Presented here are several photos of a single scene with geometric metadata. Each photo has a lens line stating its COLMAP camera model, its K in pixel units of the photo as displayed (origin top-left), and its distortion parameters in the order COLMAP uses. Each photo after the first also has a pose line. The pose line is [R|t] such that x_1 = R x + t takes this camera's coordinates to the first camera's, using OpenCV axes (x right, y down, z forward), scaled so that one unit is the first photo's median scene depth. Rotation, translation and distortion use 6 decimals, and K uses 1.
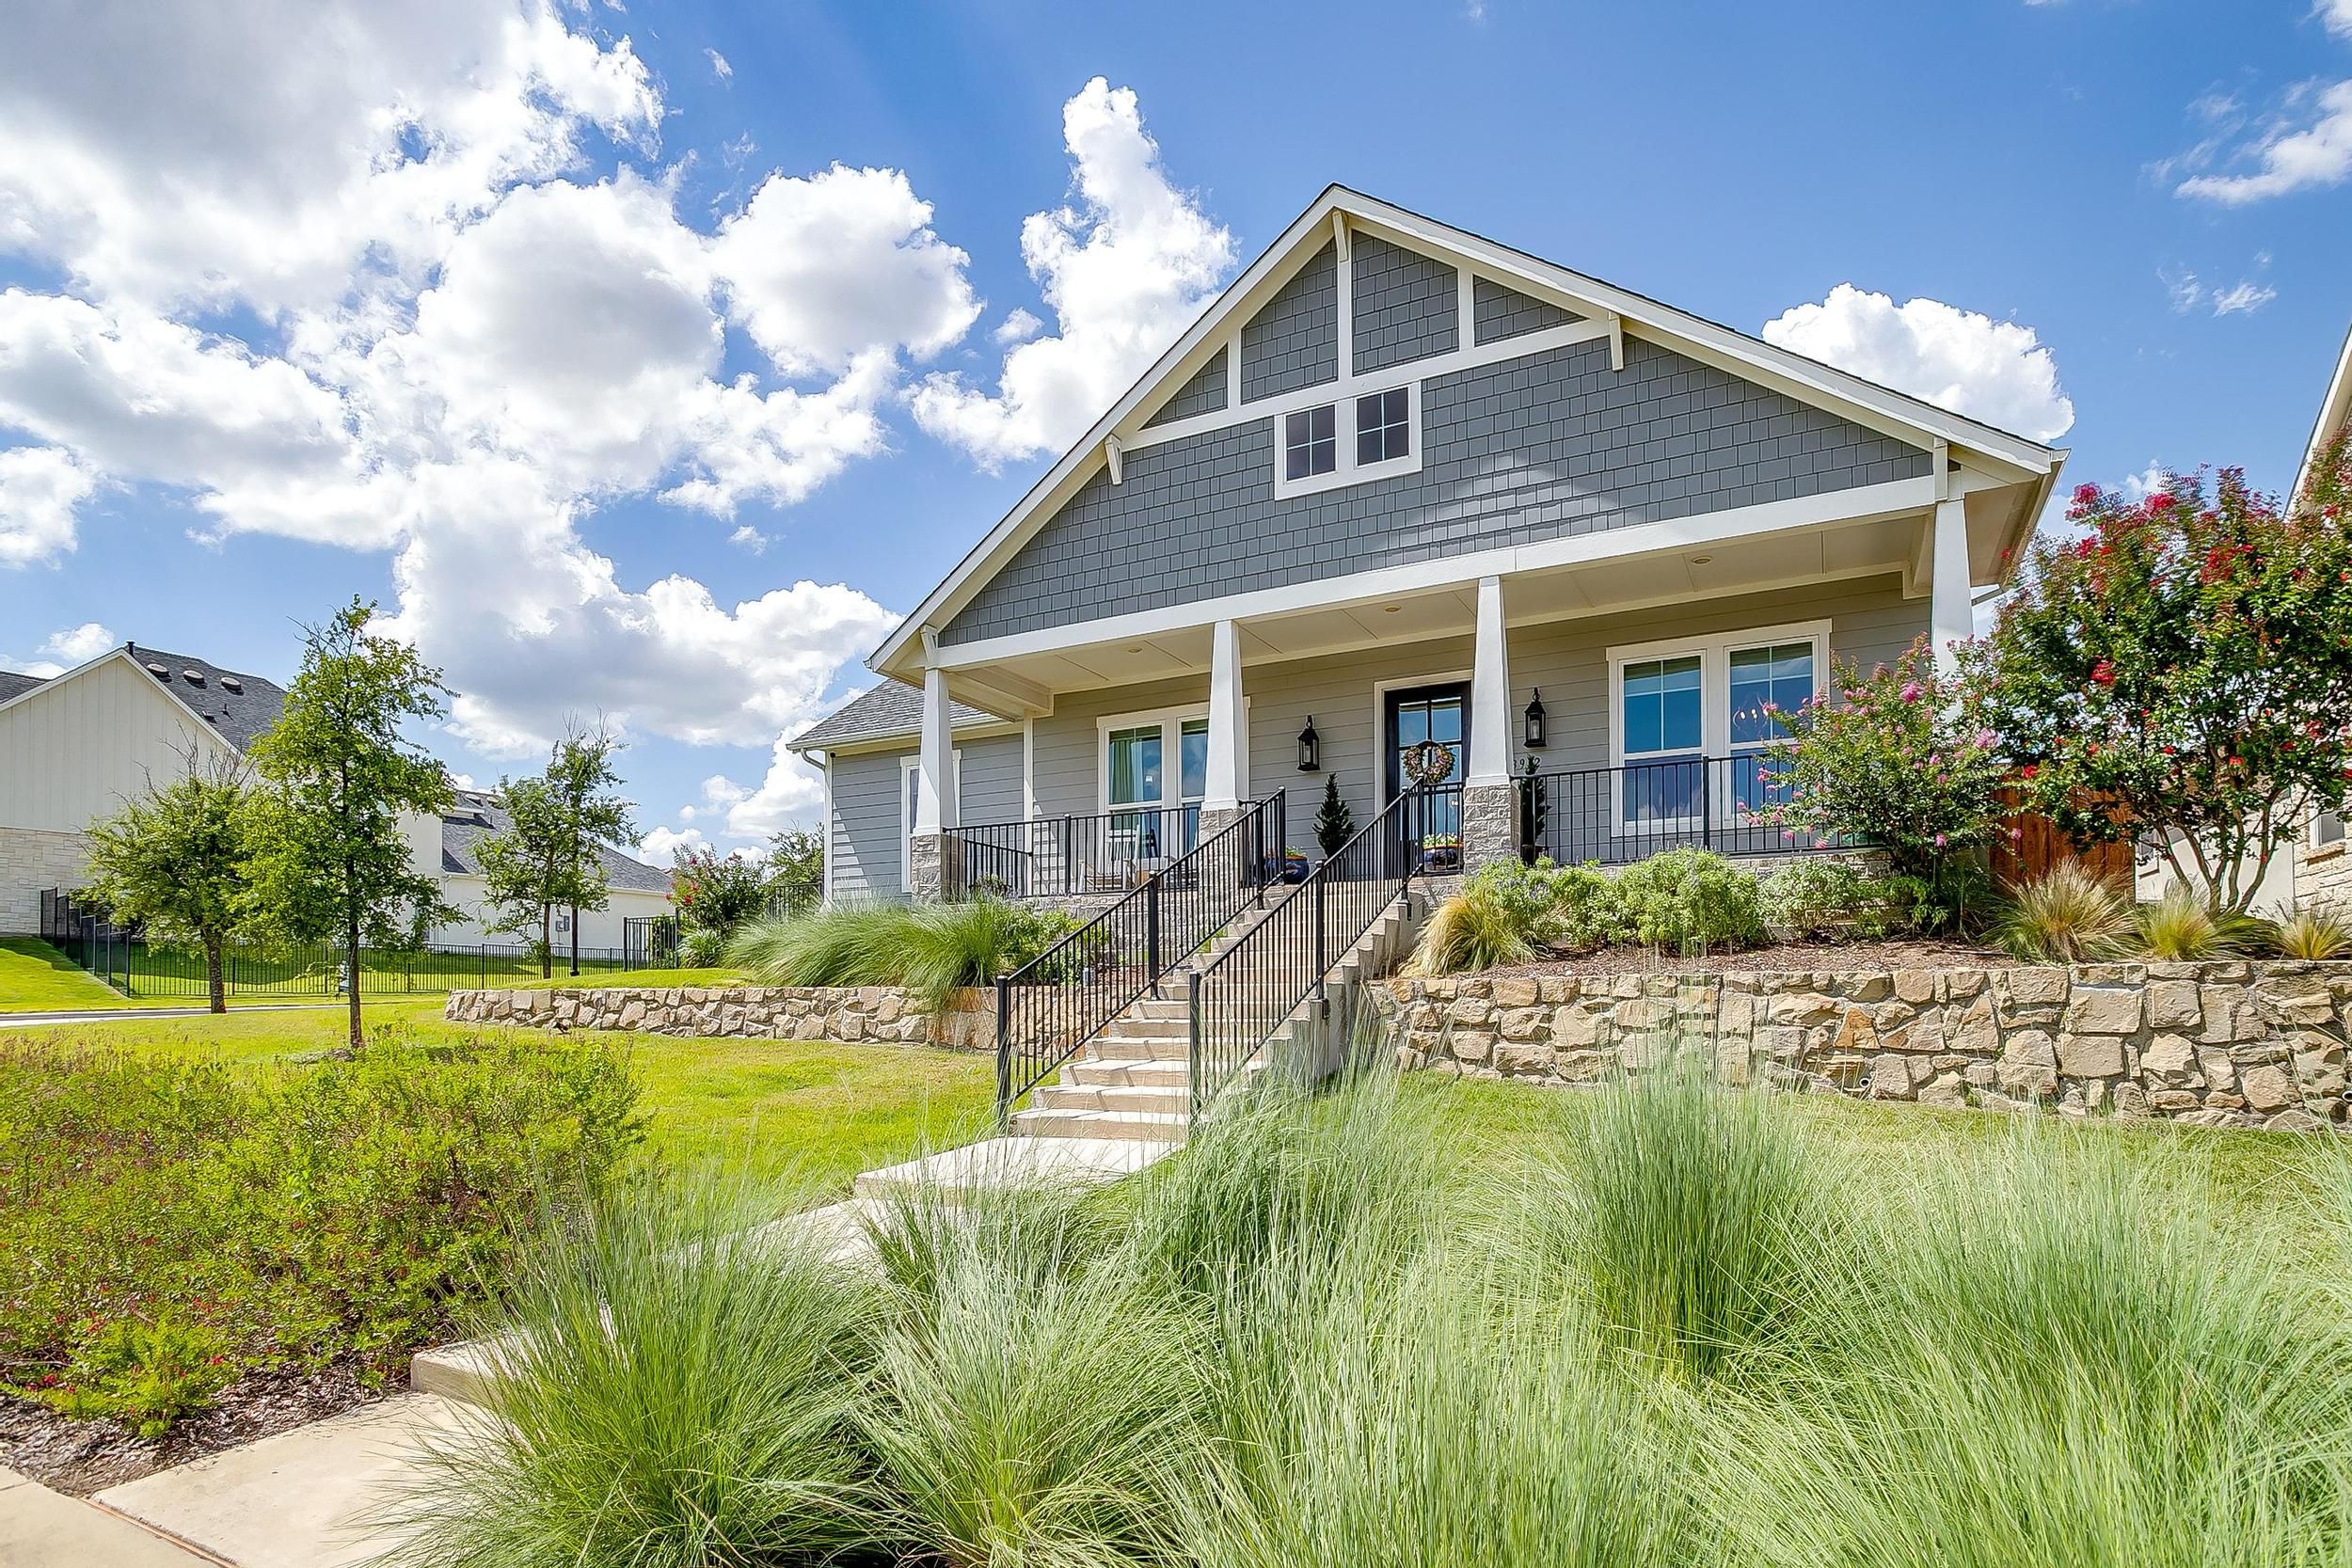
lens RADIAL K [[1130.3, 0, 1176.0], [0, 1130.3, 784.0], [0, 0, 1]] dist [-0.064062, 0.029863]
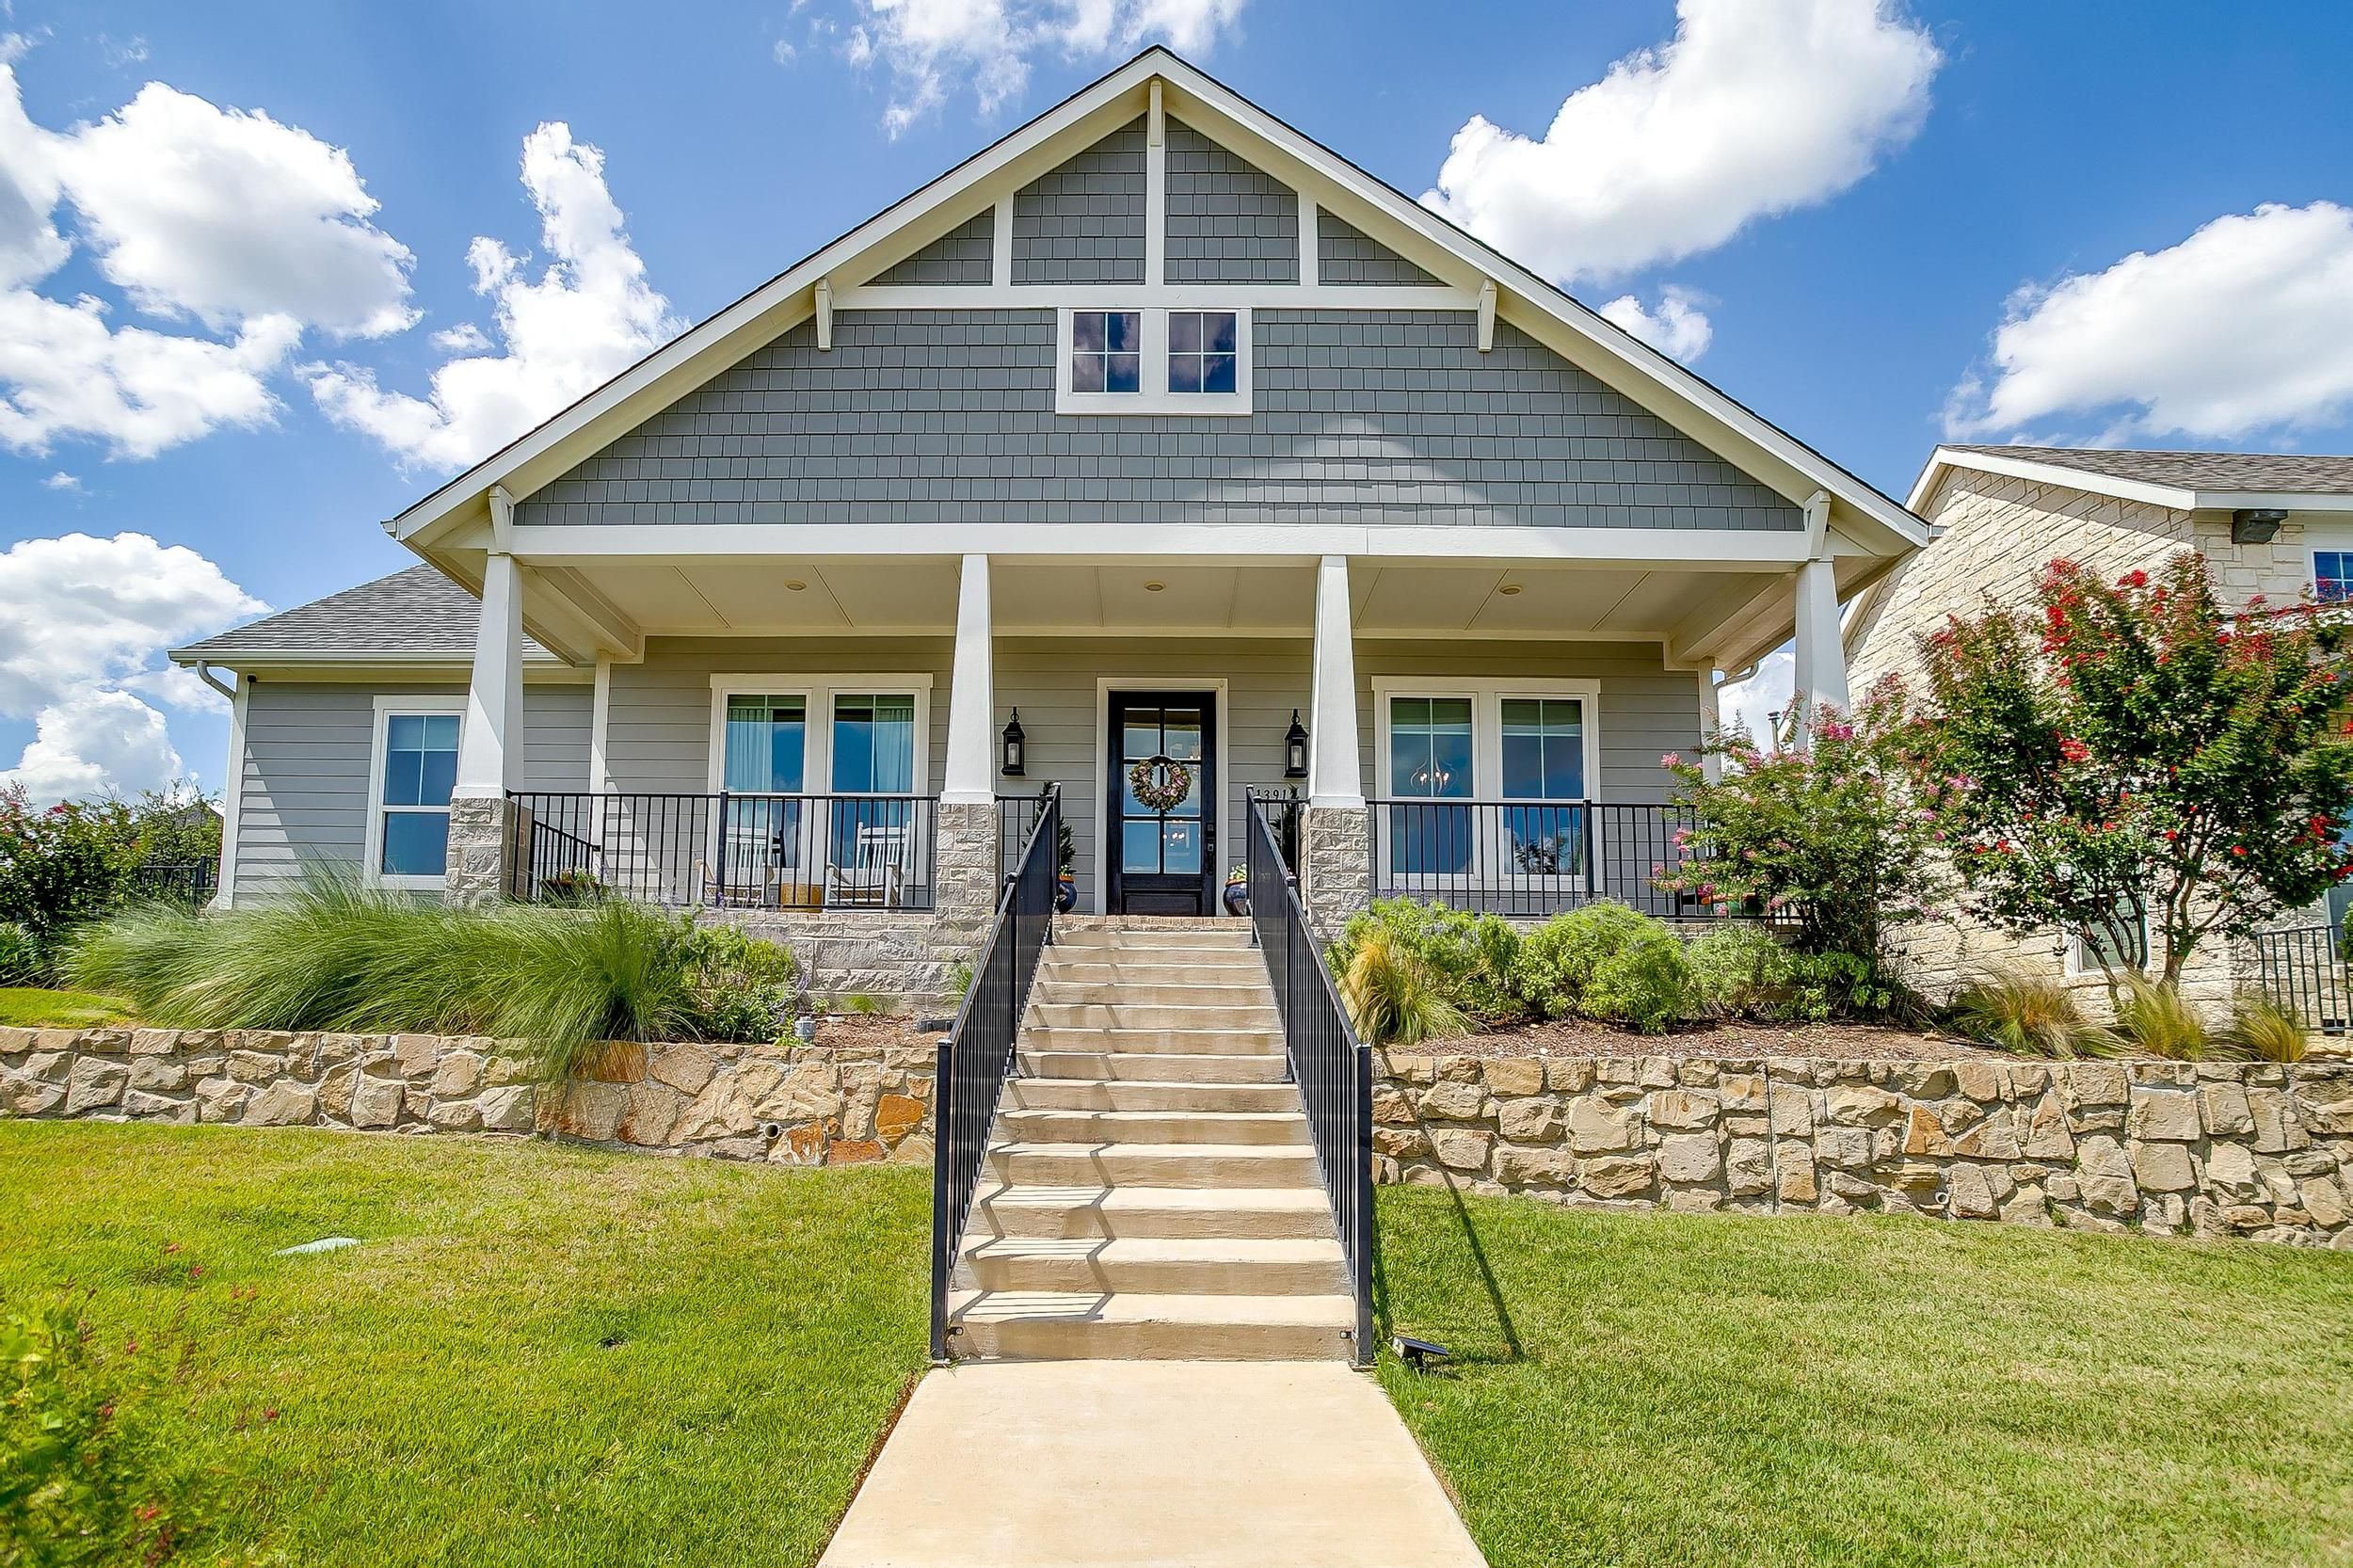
lens RADIAL K [[1185.1, 0, 1175.4], [0, 1185.1, 831.9], [0, 0, 1]] dist [-0.062745, 0.032815]
pose [[0.903531, 0.102137, 0.416172, -0.176710], [-0.103126, 0.994464, -0.020169, 0.047832], [-0.415928, -0.024695, 0.909062, 0.292109]]
